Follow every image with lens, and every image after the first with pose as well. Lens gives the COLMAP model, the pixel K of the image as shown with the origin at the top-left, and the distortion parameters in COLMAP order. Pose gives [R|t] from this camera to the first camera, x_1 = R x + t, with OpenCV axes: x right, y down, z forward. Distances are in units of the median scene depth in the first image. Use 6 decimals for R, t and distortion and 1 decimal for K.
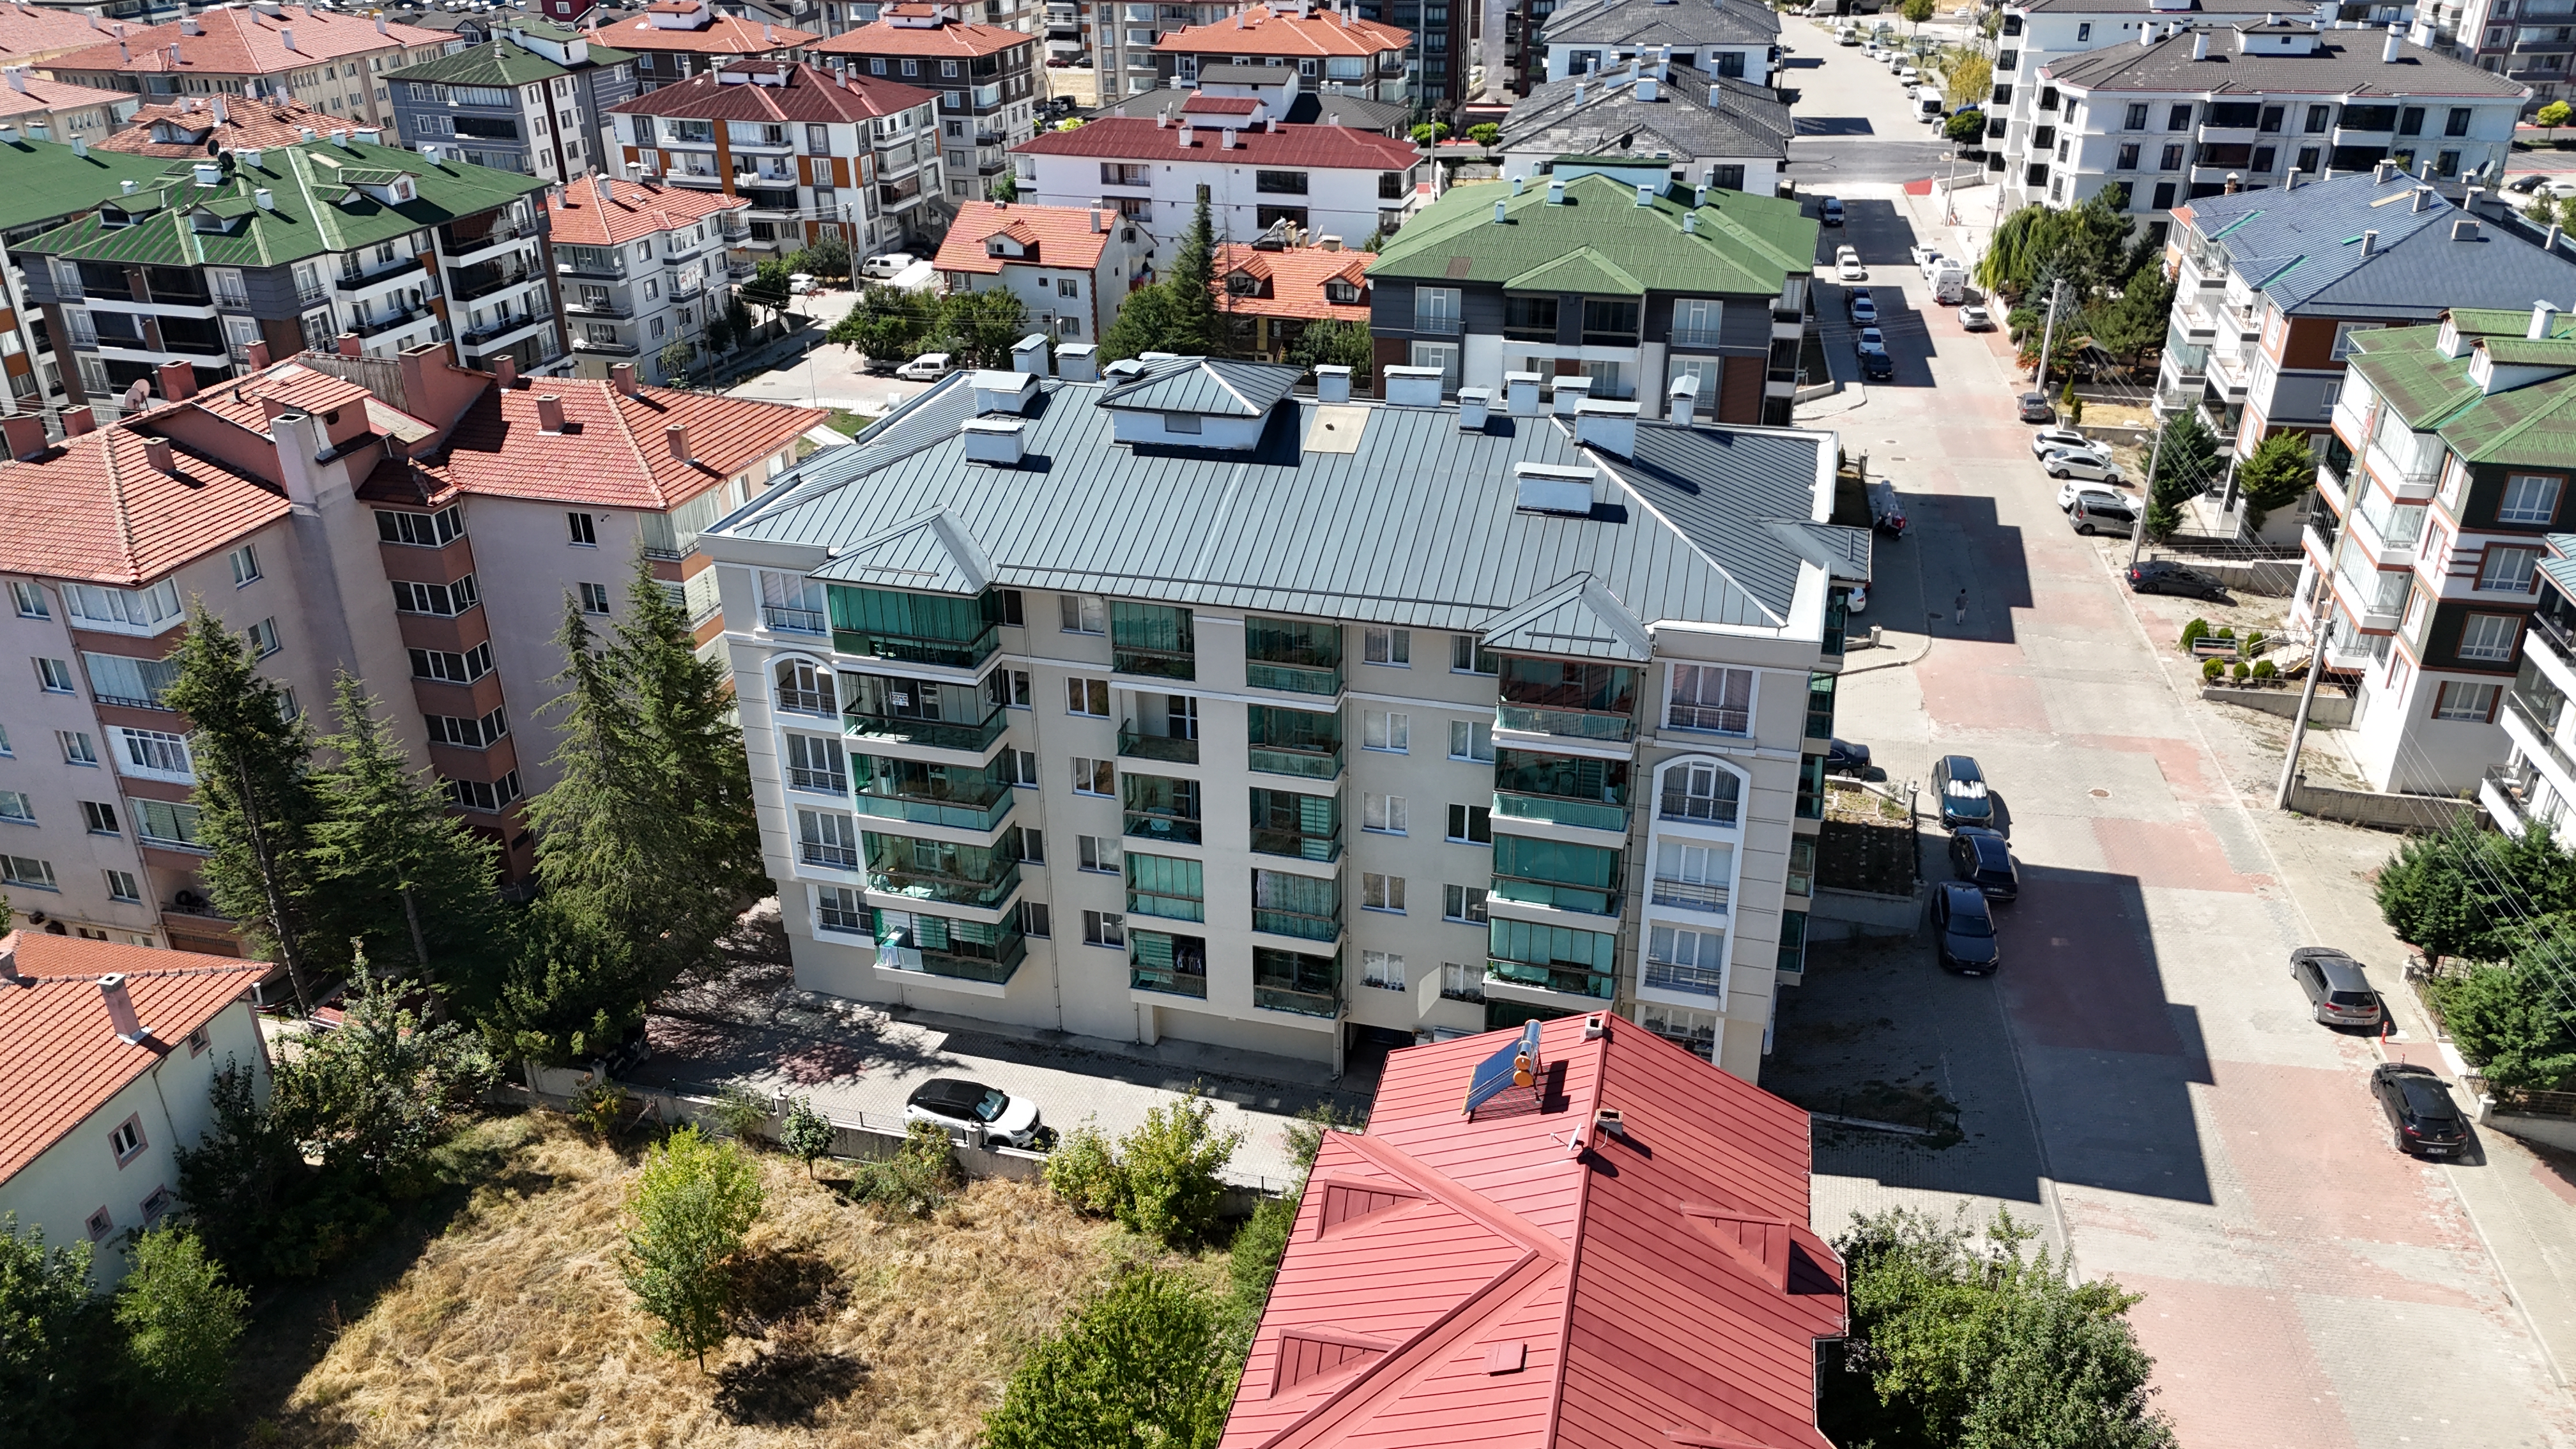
lens RADIAL K [[1896.1, 0, 1290.4], [0, 1896.1, 719.7], [0, 0, 1]] dist [0.072853, -0.066528]
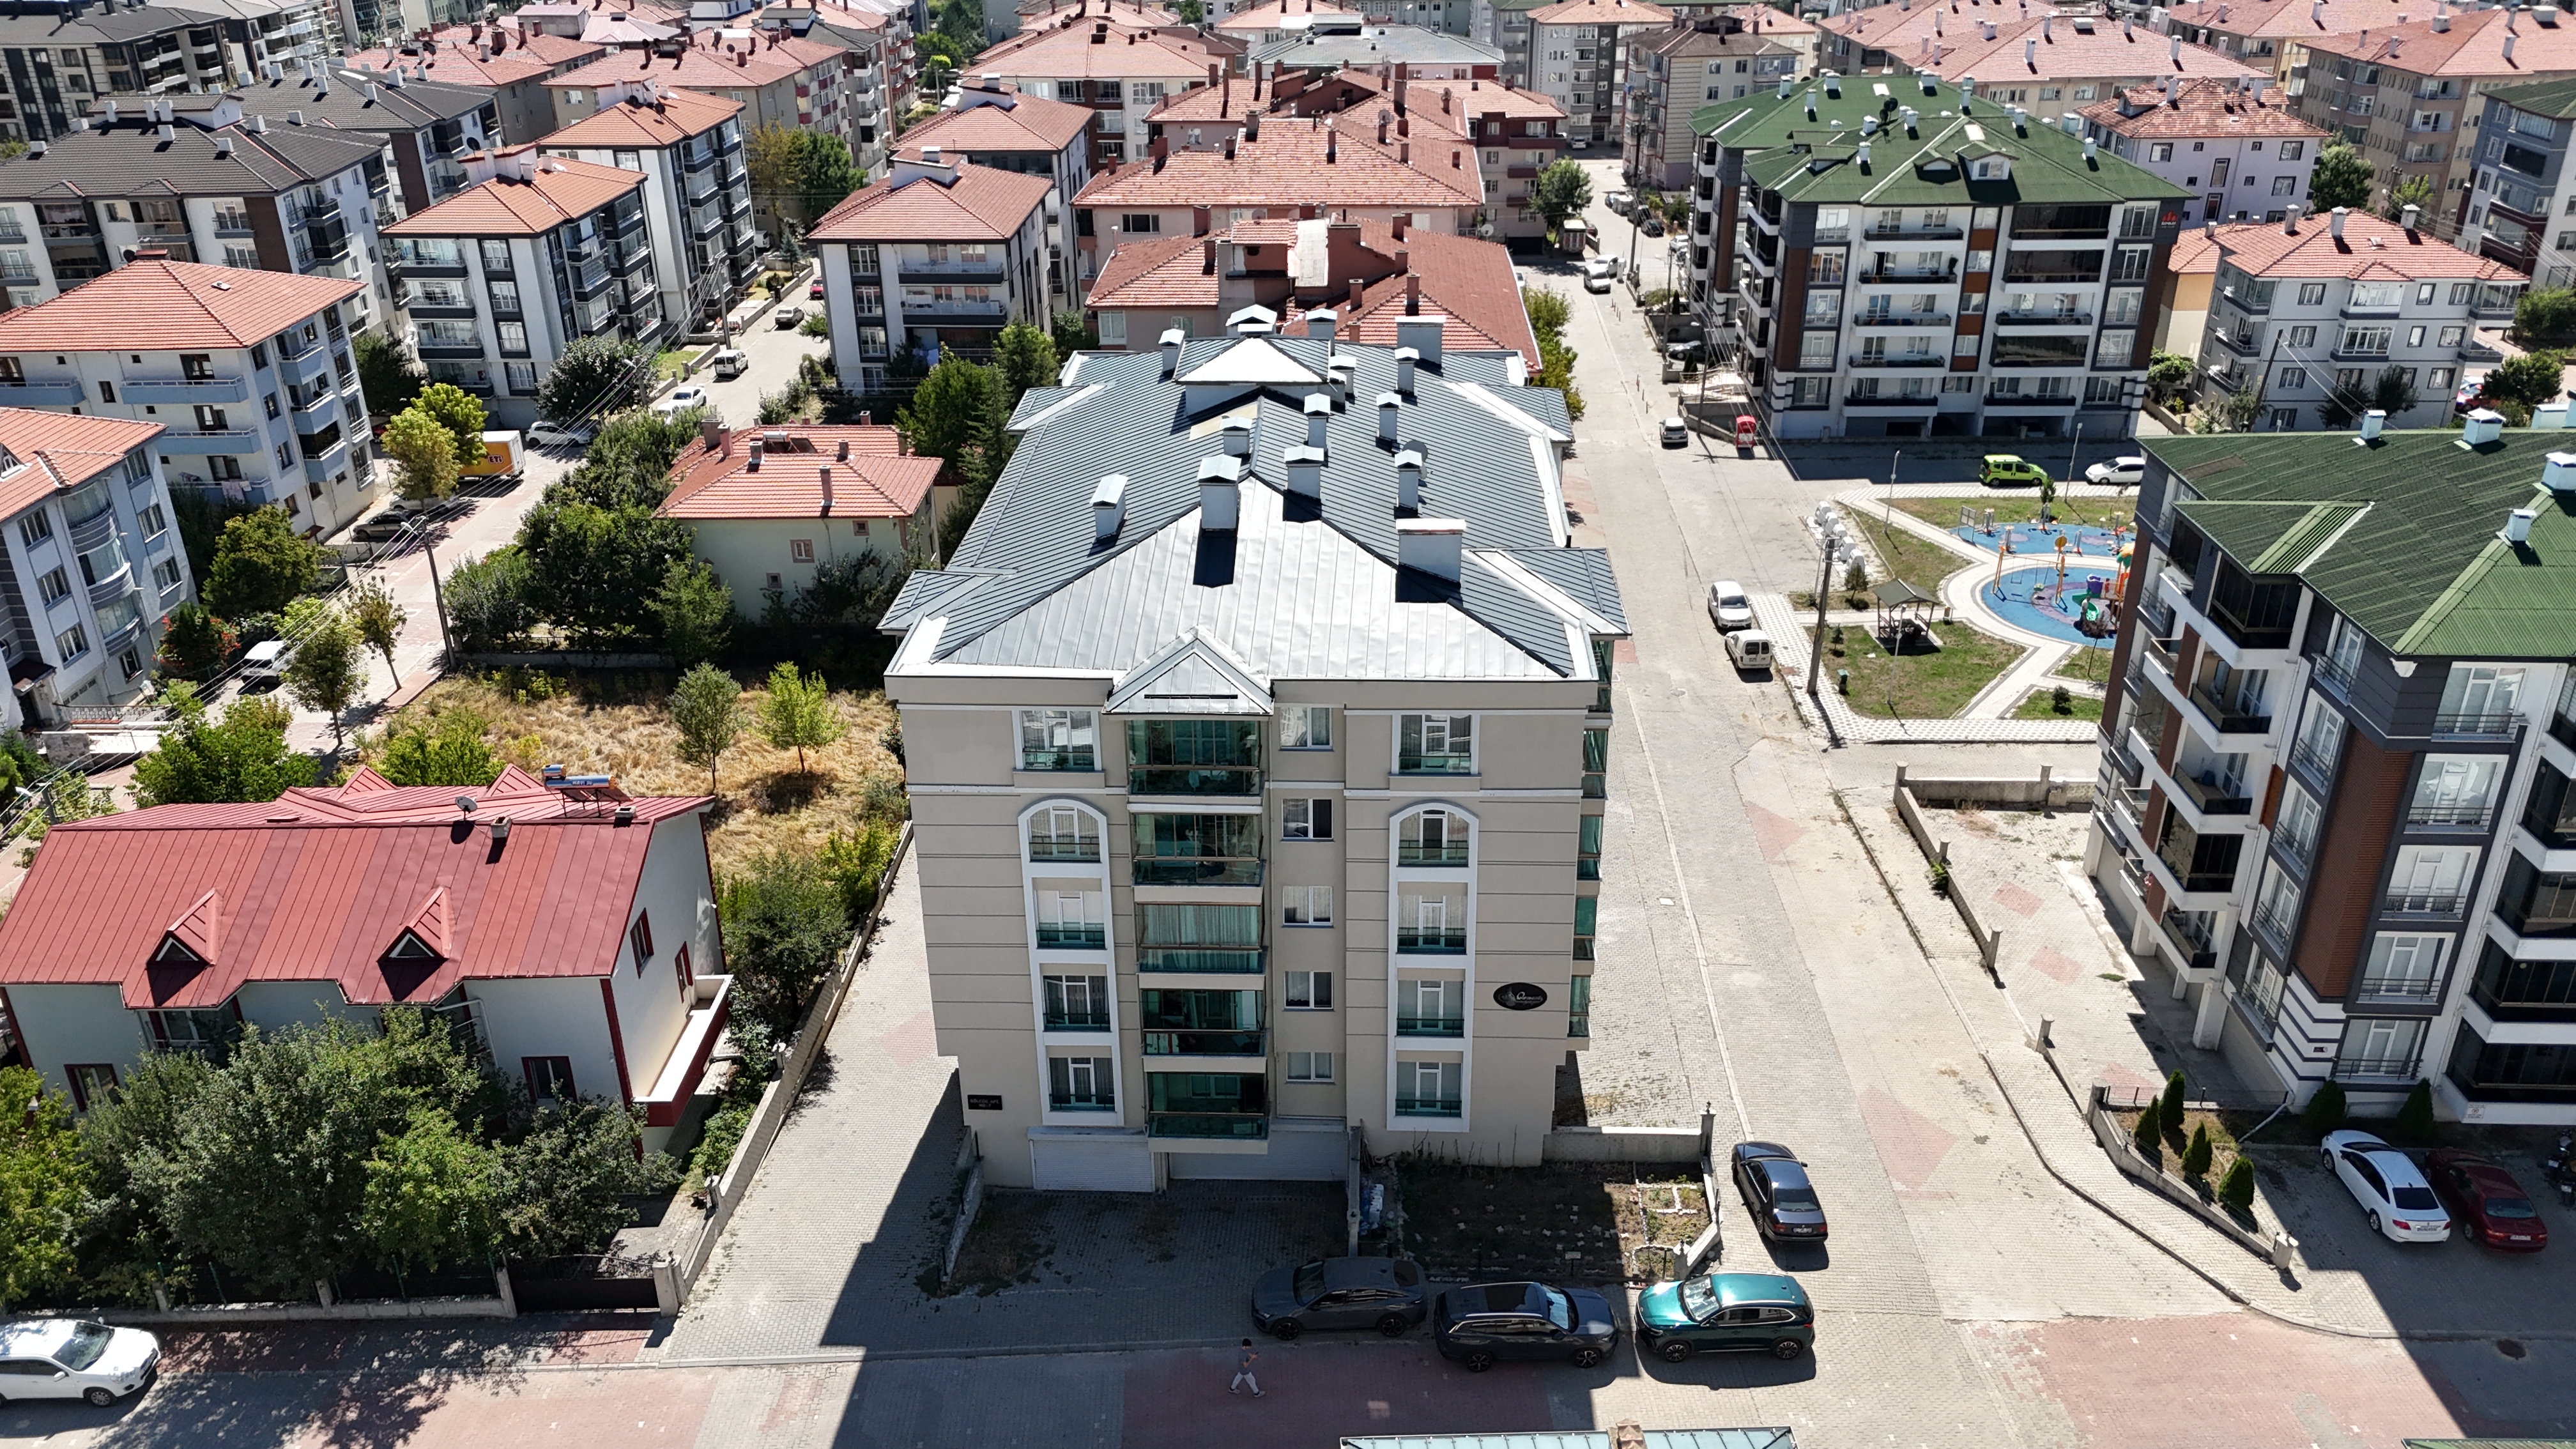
lens RADIAL K [[1896.1, 0, 1292.2], [0, 1896.1, 714.5], [0, 0, 1]] dist [0.072853, -0.066528]
pose [[0.226136, 0.425095, -0.876445, 0.741623], [-0.420908, 0.854062, 0.305638, -0.255787], [0.878464, 0.299787, 0.372060, 0.504281]]
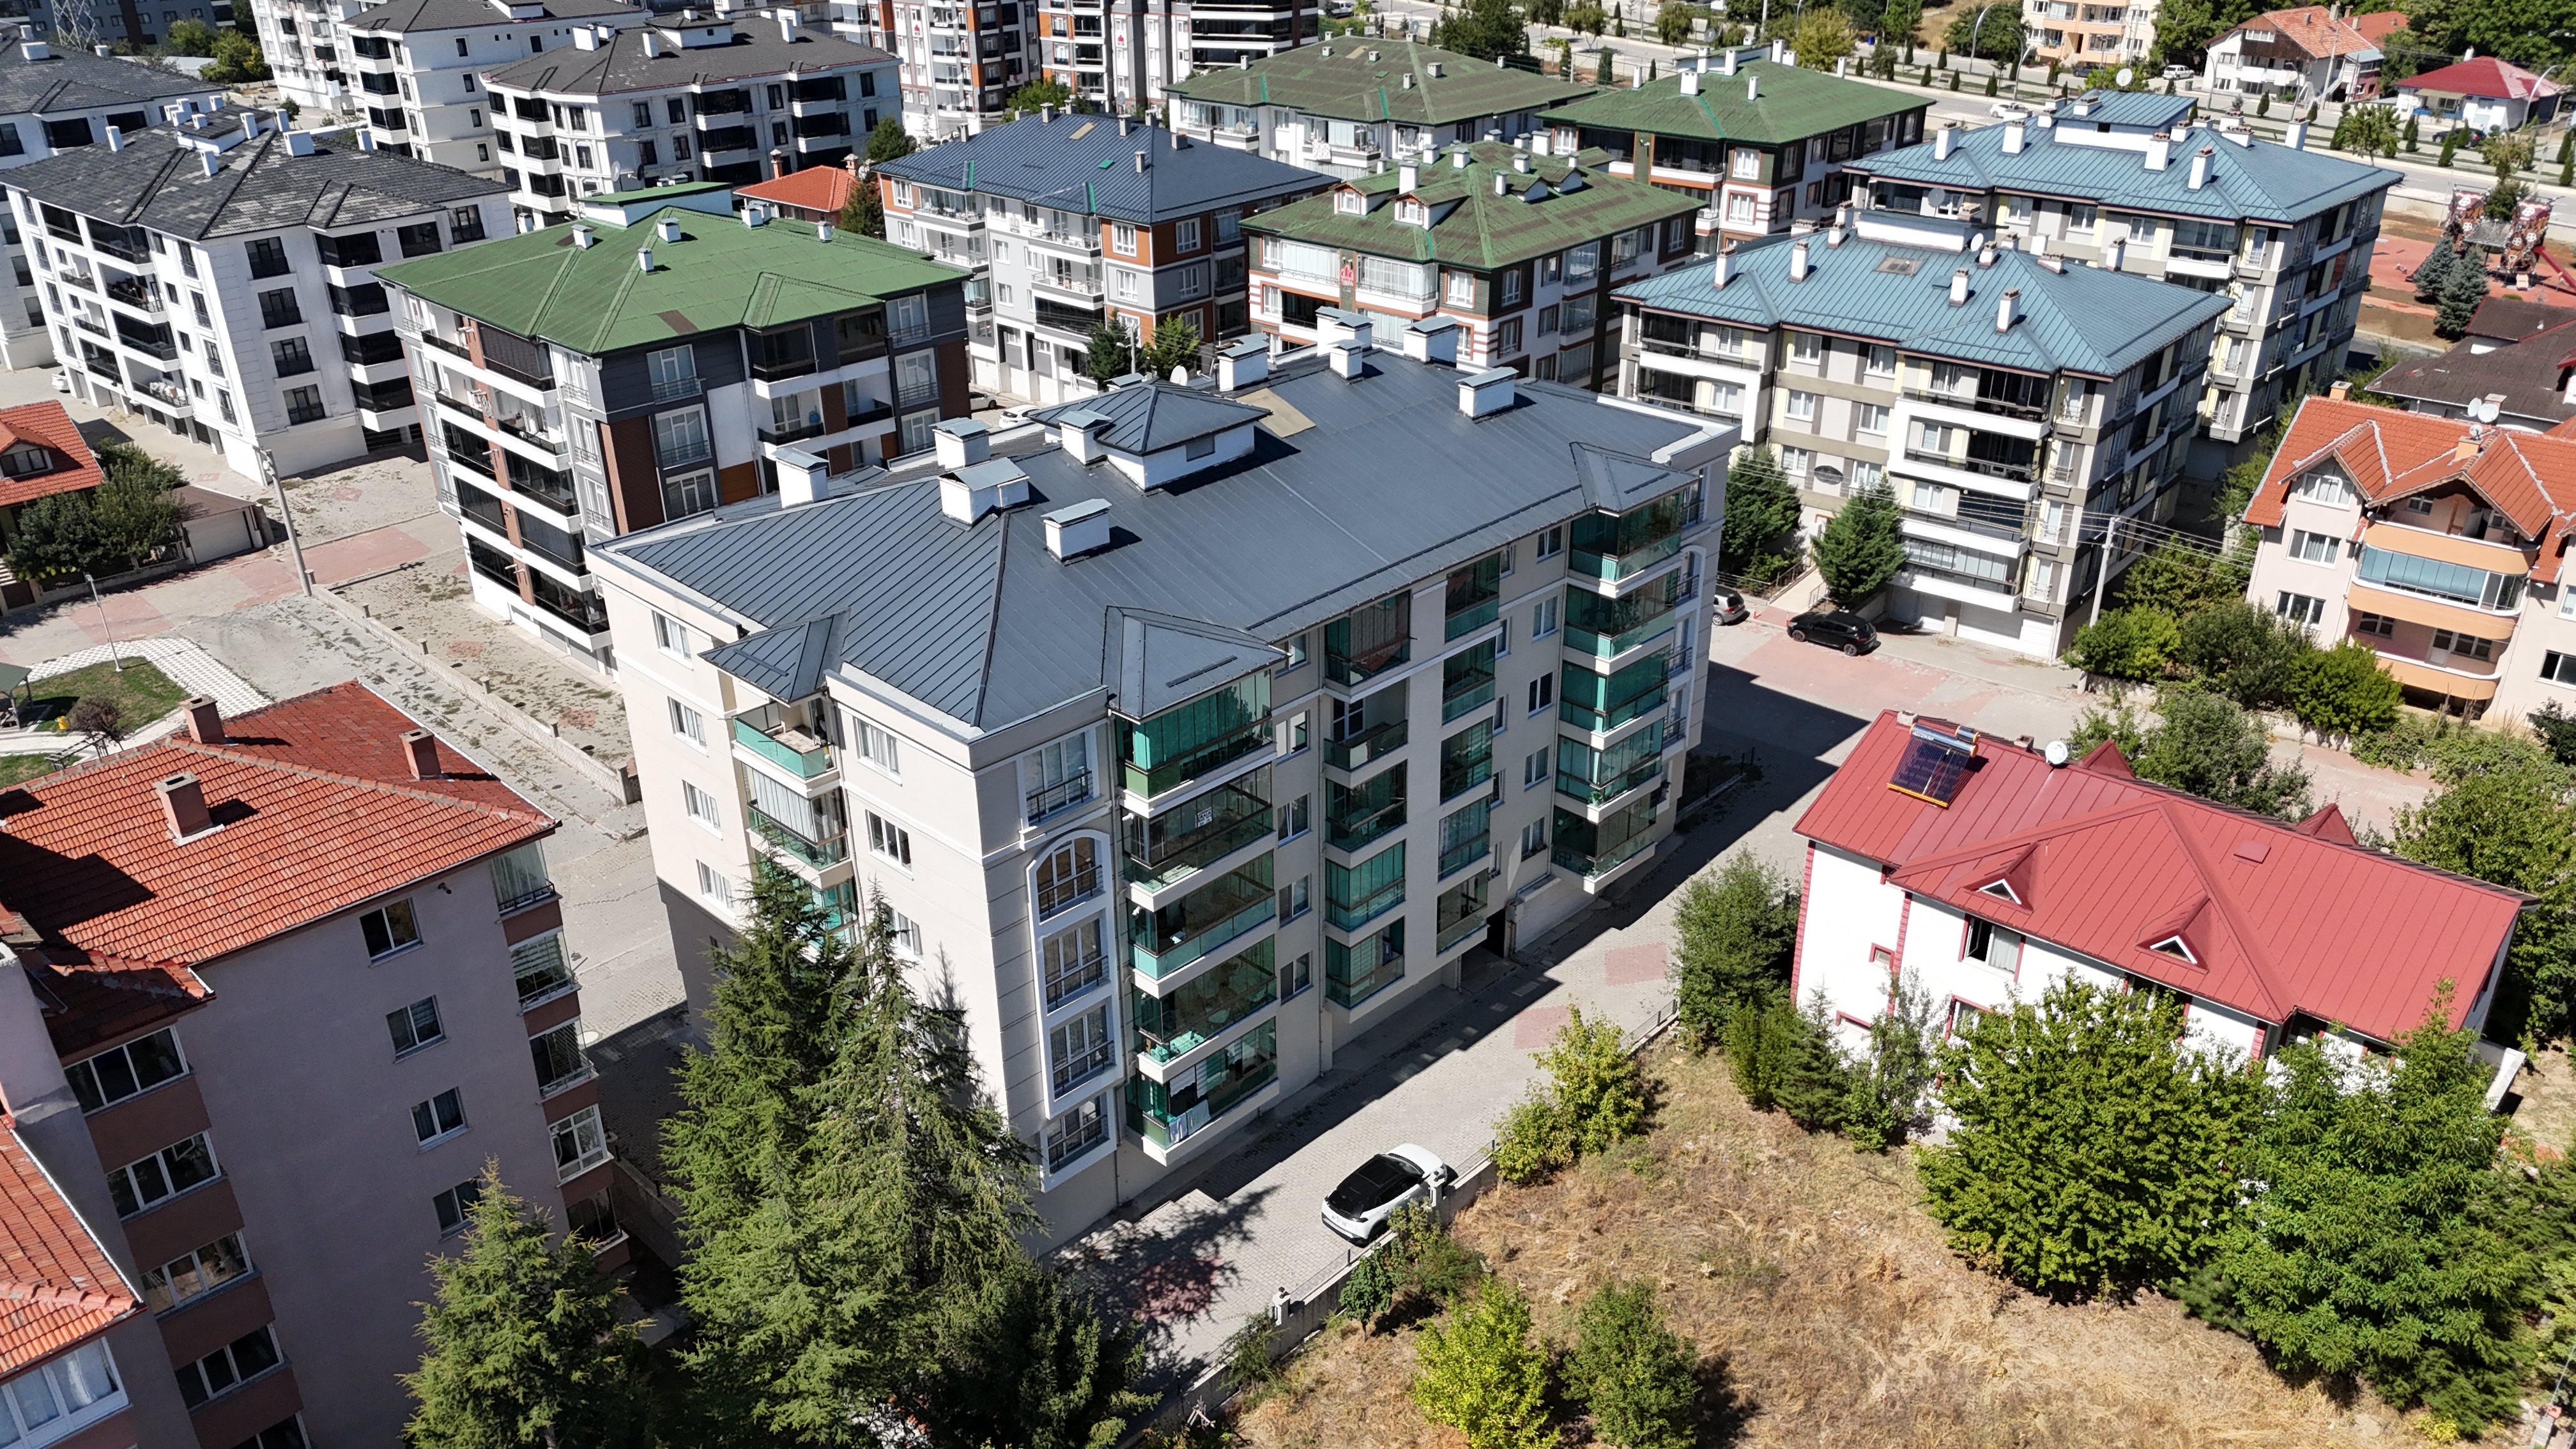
lens RADIAL K [[1896.1, 0, 1292.8], [0, 1896.1, 720.1], [0, 0, 1]] dist [0.072853, -0.066528]
pose [[0.479115, -0.382651, 0.789954, -0.608107], [0.391555, 0.898640, 0.197816, -0.147476], [-0.785579, 0.214534, 0.580380, 0.319669]]
